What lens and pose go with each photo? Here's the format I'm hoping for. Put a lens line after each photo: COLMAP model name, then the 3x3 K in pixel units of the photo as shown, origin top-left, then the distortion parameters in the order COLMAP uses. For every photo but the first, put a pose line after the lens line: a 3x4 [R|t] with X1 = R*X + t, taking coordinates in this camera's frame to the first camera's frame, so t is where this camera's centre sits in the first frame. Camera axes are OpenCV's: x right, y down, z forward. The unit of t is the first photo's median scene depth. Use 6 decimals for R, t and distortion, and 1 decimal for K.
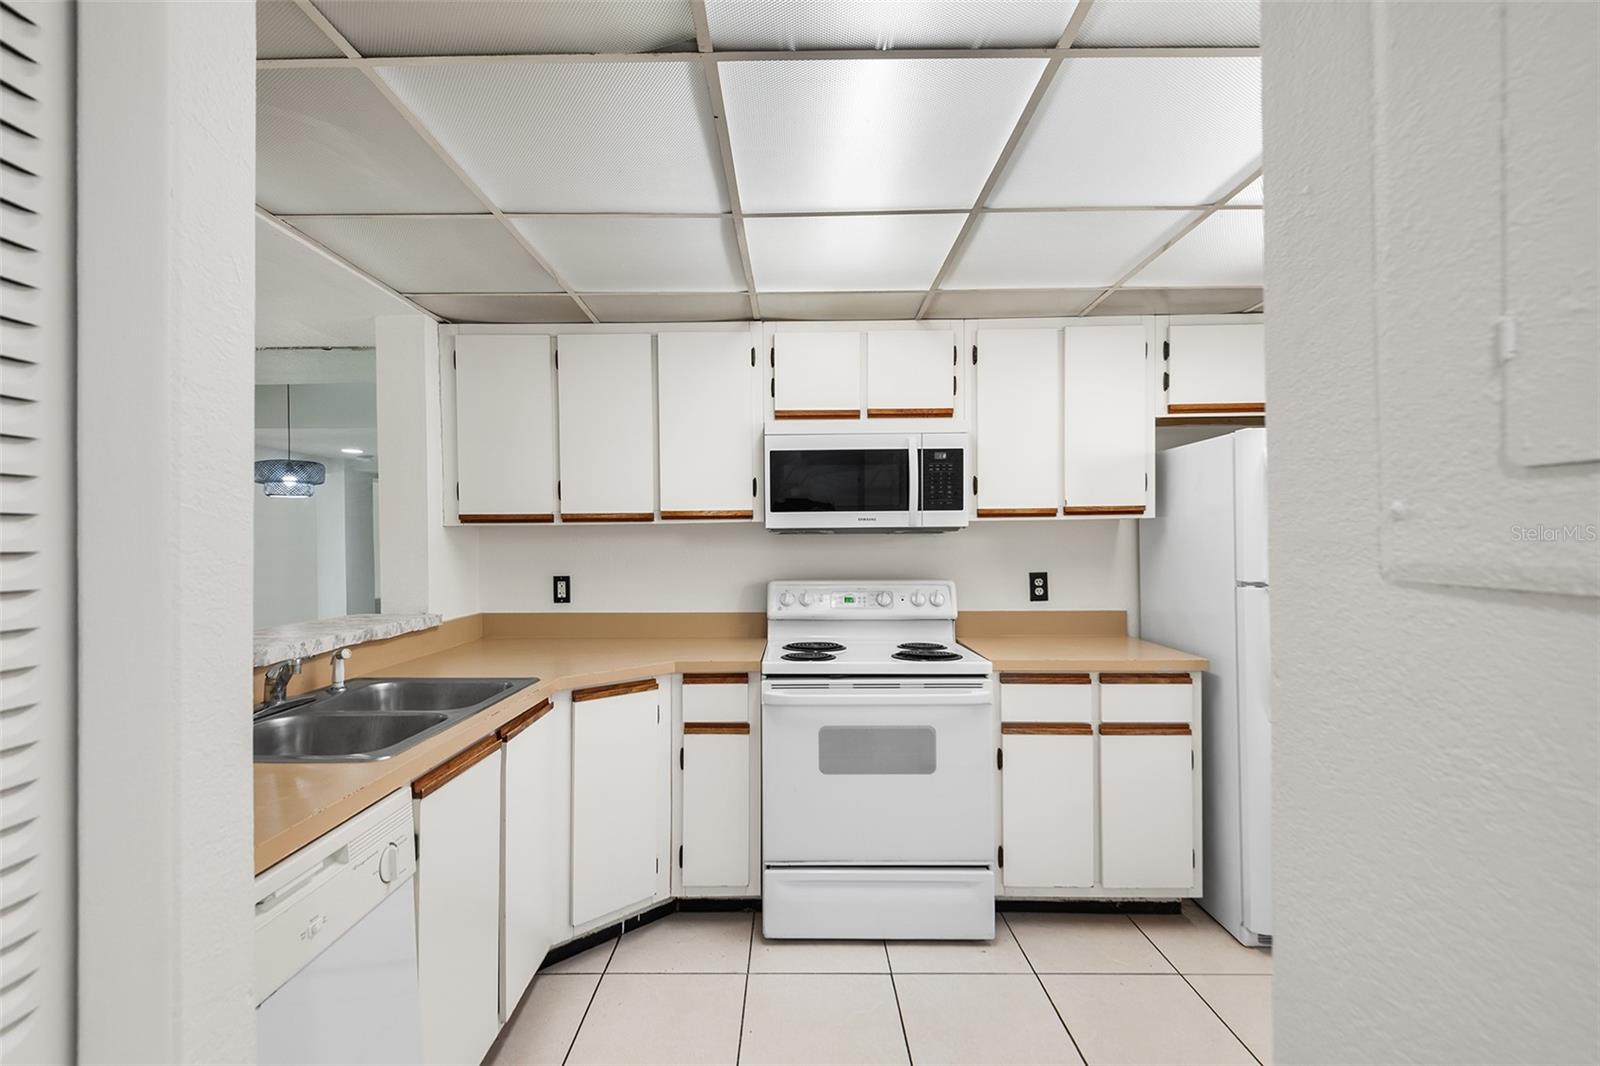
lens RADIAL K [[744.2, 0, 783.4], [0, 744.2, 535.5], [0, 0, 1]] dist [0.014455, -0.004829]
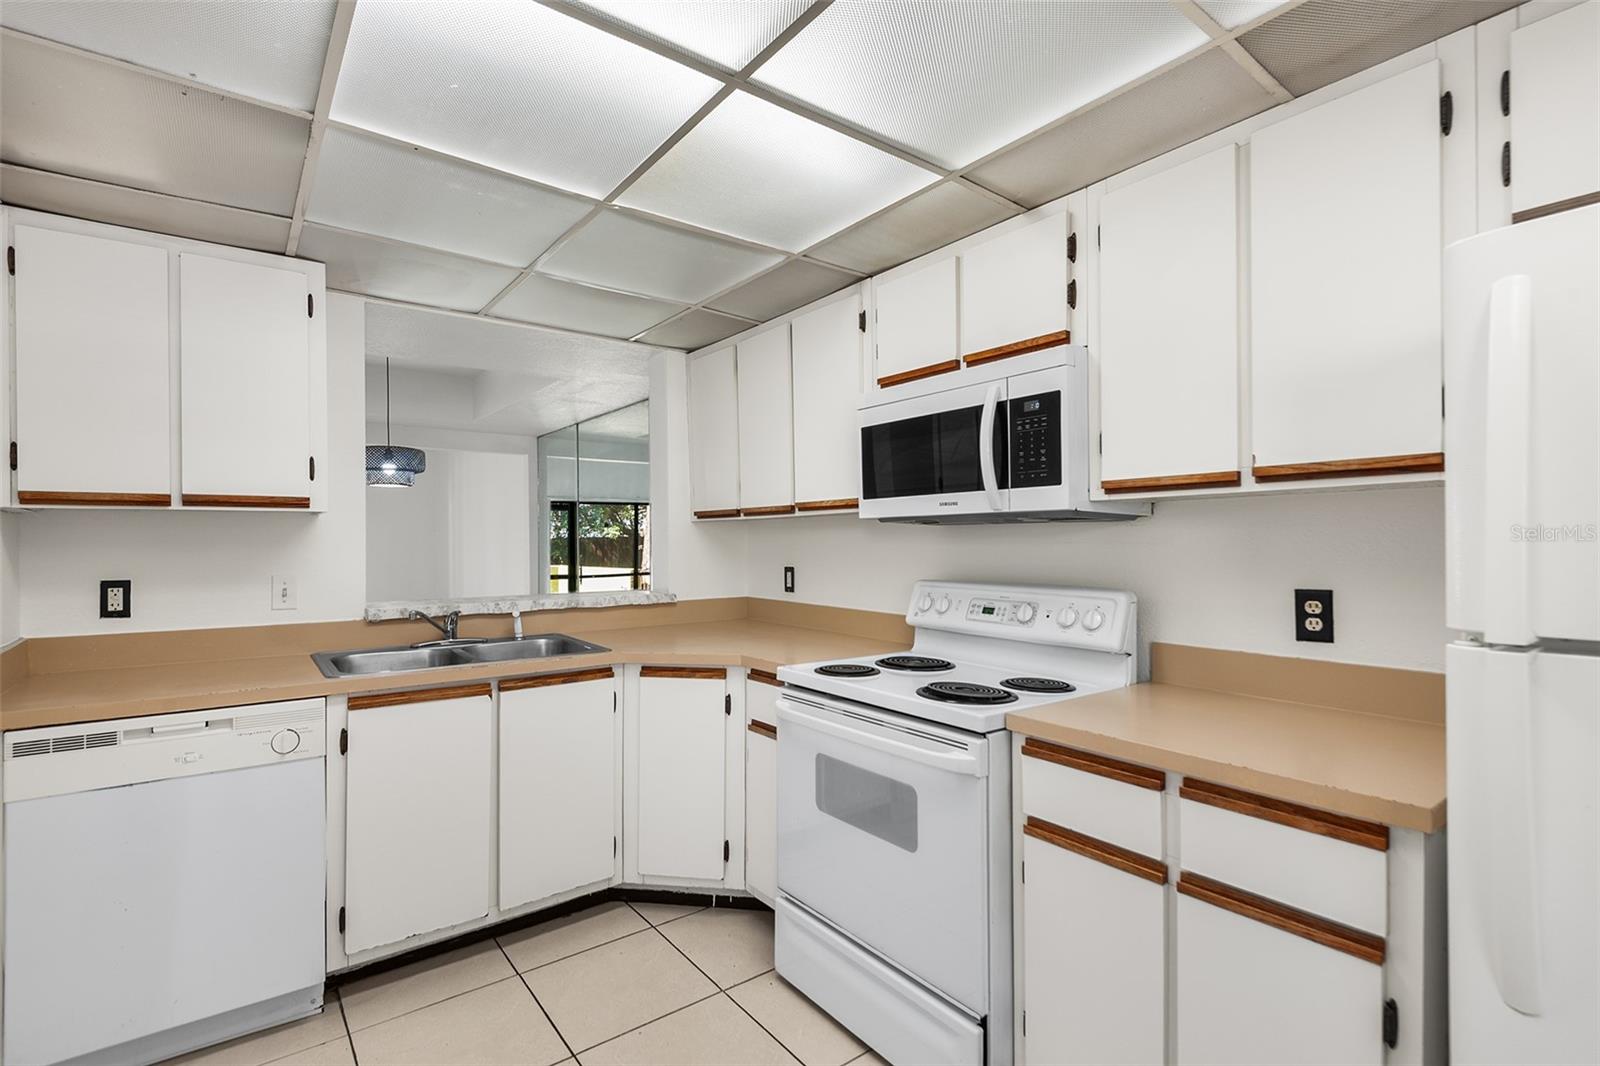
lens RADIAL K [[744.2, 0, 785.1], [0, 744.2, 540.2], [0, 0, 1]] dist [0.014455, -0.004829]
pose [[0.611158, 0.004985, -0.791493, 0.611487], [0.006128, 0.999920, 0.011029, 0.005906], [0.791485, -0.011591, 0.611079, 0.405959]]
